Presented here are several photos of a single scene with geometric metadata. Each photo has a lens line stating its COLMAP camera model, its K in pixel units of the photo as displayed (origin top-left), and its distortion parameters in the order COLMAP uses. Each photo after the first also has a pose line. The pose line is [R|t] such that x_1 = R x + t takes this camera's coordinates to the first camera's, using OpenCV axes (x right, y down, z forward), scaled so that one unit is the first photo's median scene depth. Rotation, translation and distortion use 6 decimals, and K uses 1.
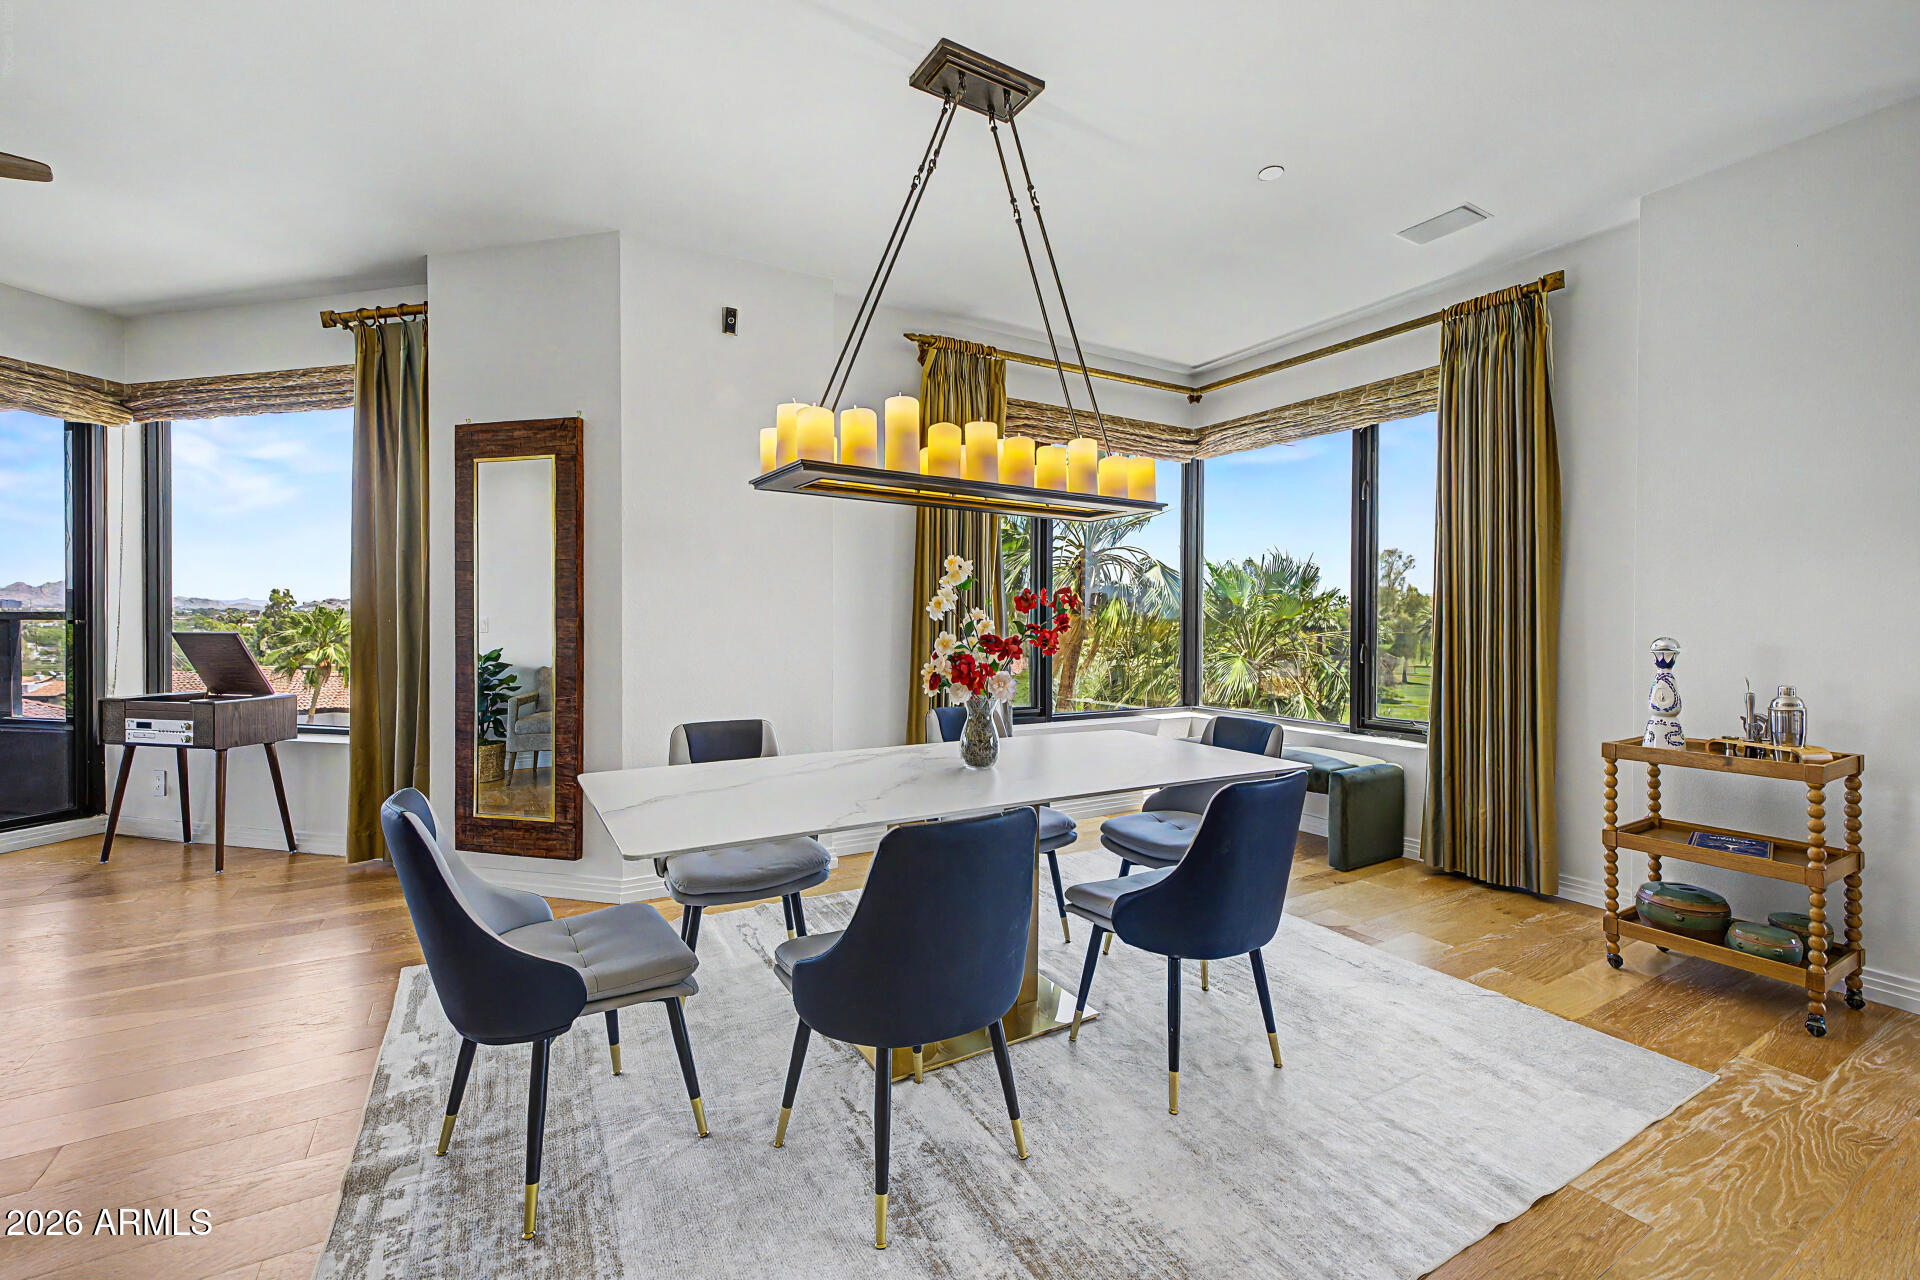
lens RADIAL K [[816.3, 0, 976.7], [0, 816.3, 627.8], [0, 0, 1]] dist [0.006946, 0.000252]
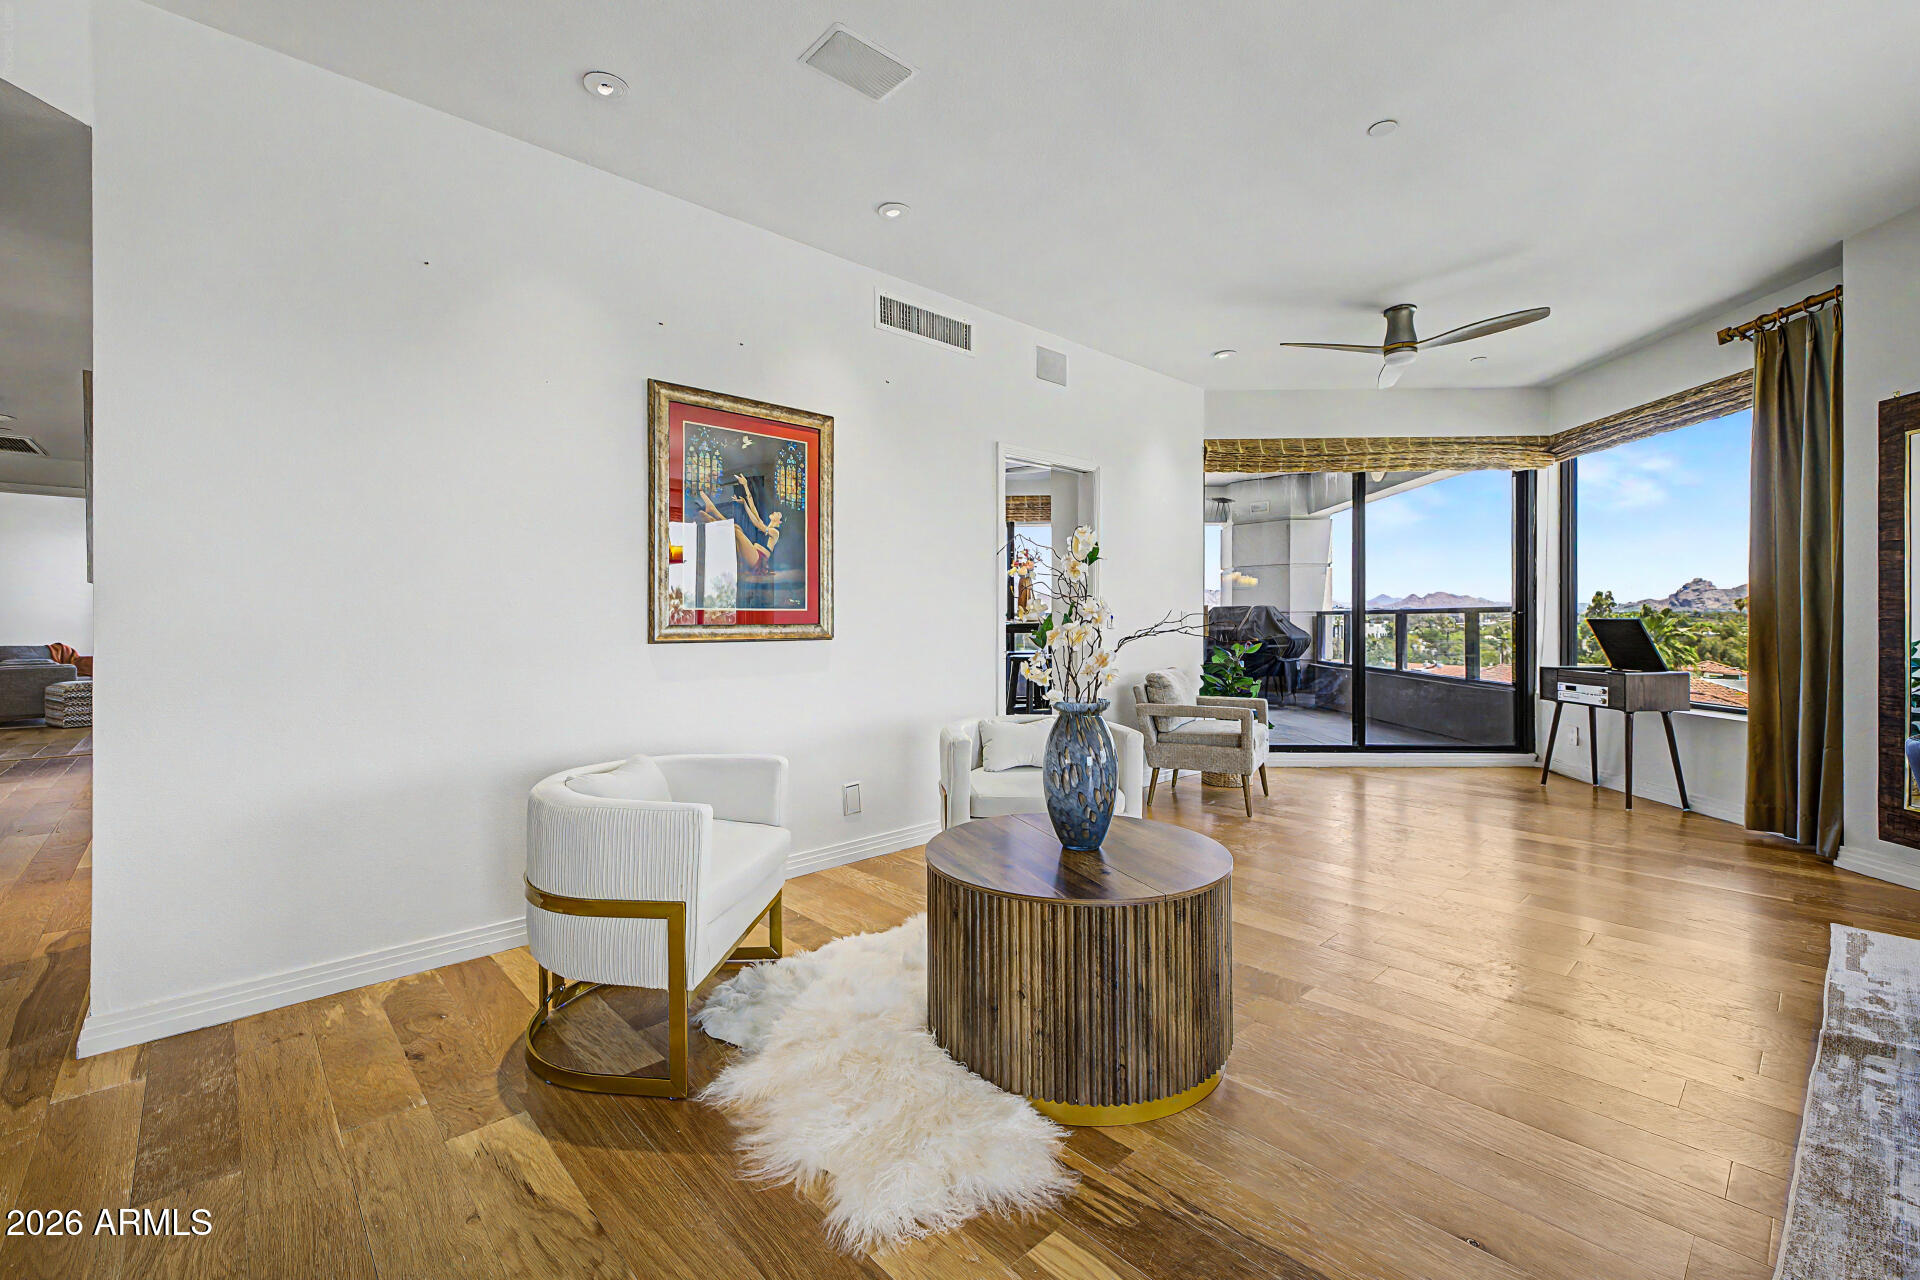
lens RADIAL K [[810.3, 0, 956.8], [0, 810.3, 622.3], [0, 0, 1]] dist [0.001452, -0.000145]
pose [[0.197593, -0.002938, -0.980280, 0.079727], [-0.005799, 0.999975, -0.004166, 0.022125], [0.980267, 0.006508, 0.197571, -0.231756]]
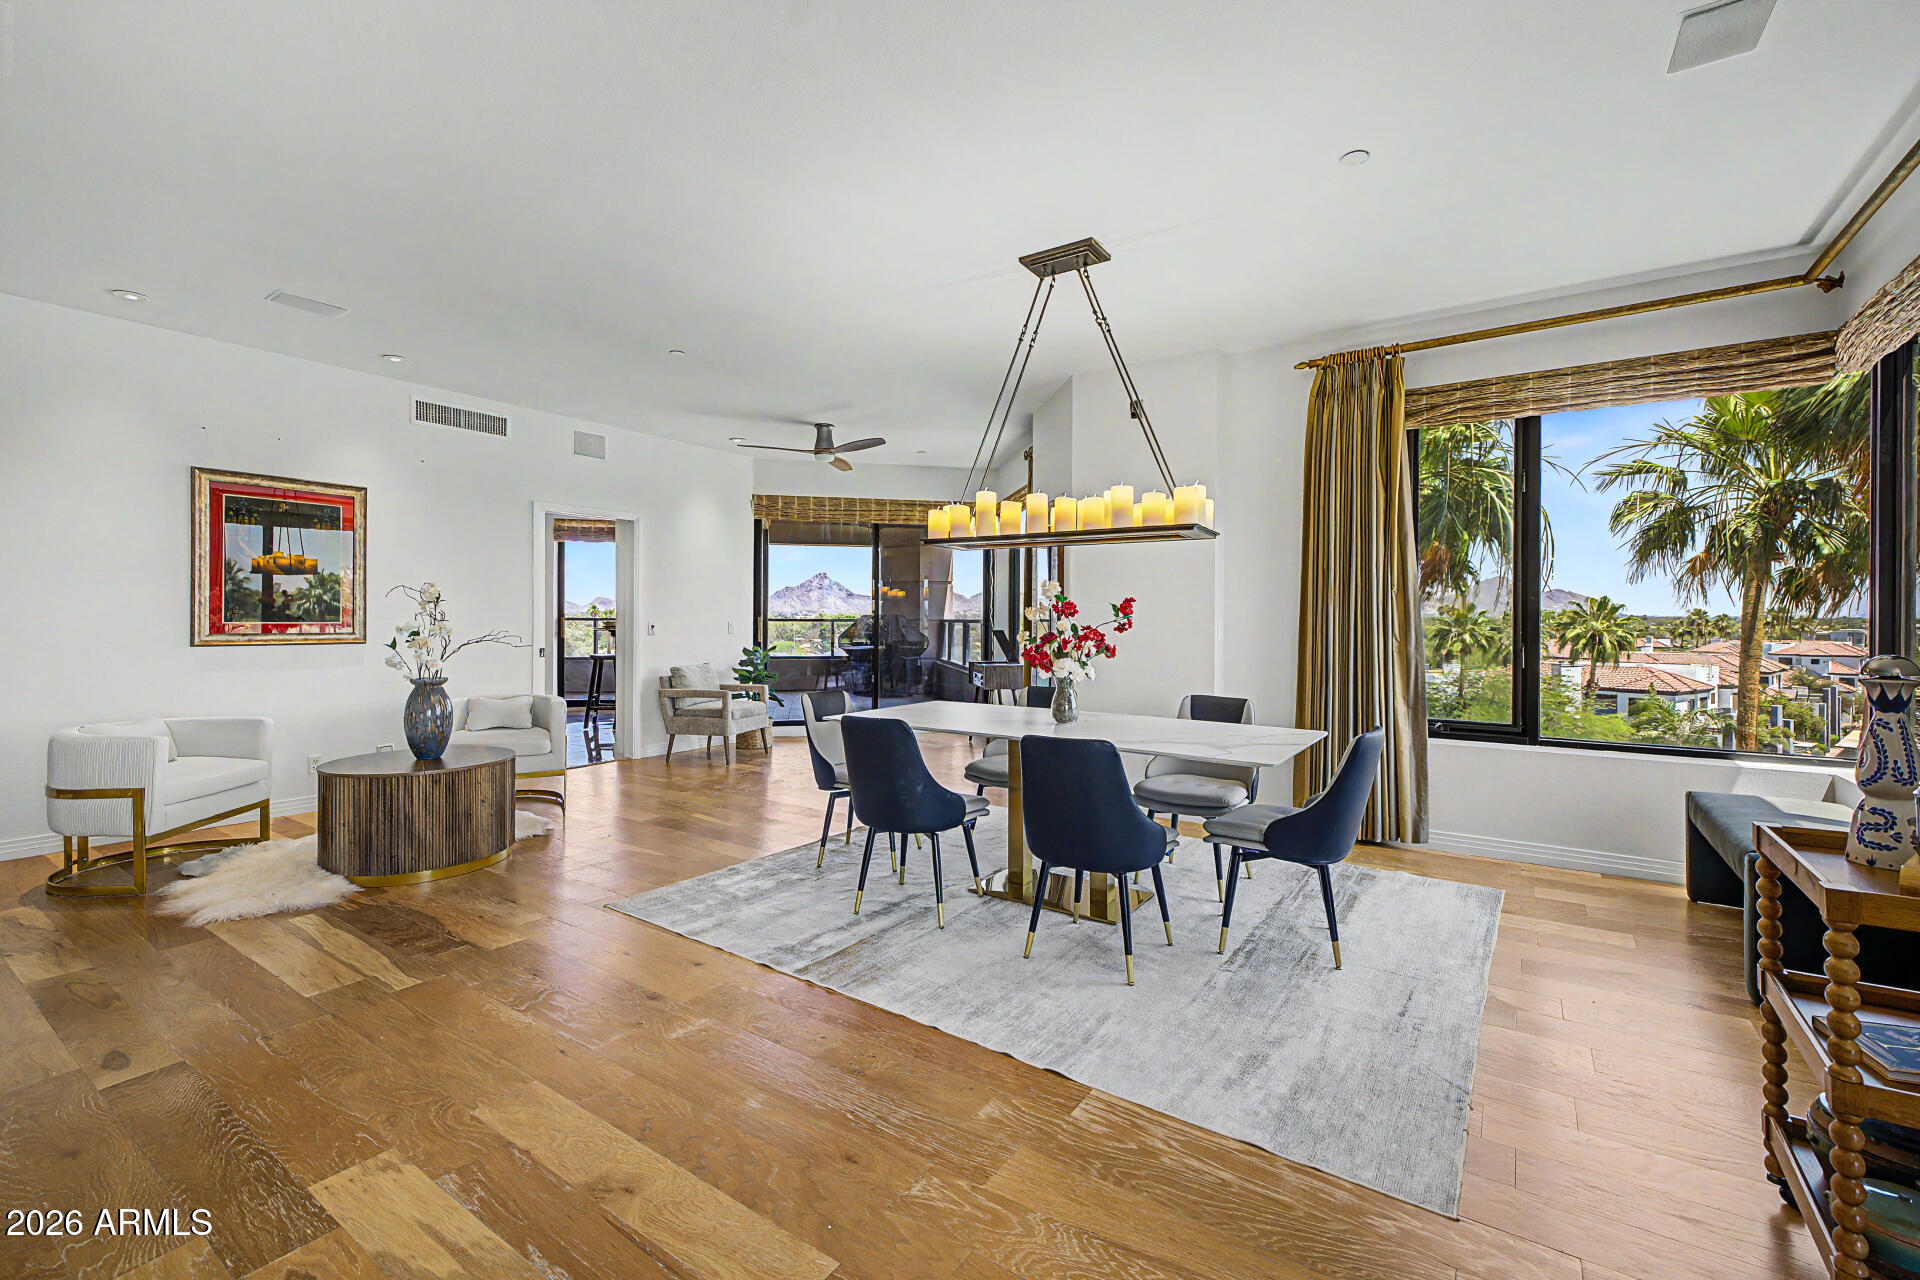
lens RADIAL K [[812.7, 0, 970.3], [0, 812.7, 623.3], [0, 0, 1]] dist [0.002367, -0.000155]
pose [[0.421415, 0.000613, -0.906868, 0.756887], [-0.011566, 0.999922, -0.004699, 0.000141], [0.906794, 0.012469, 0.421389, 0.142358]]
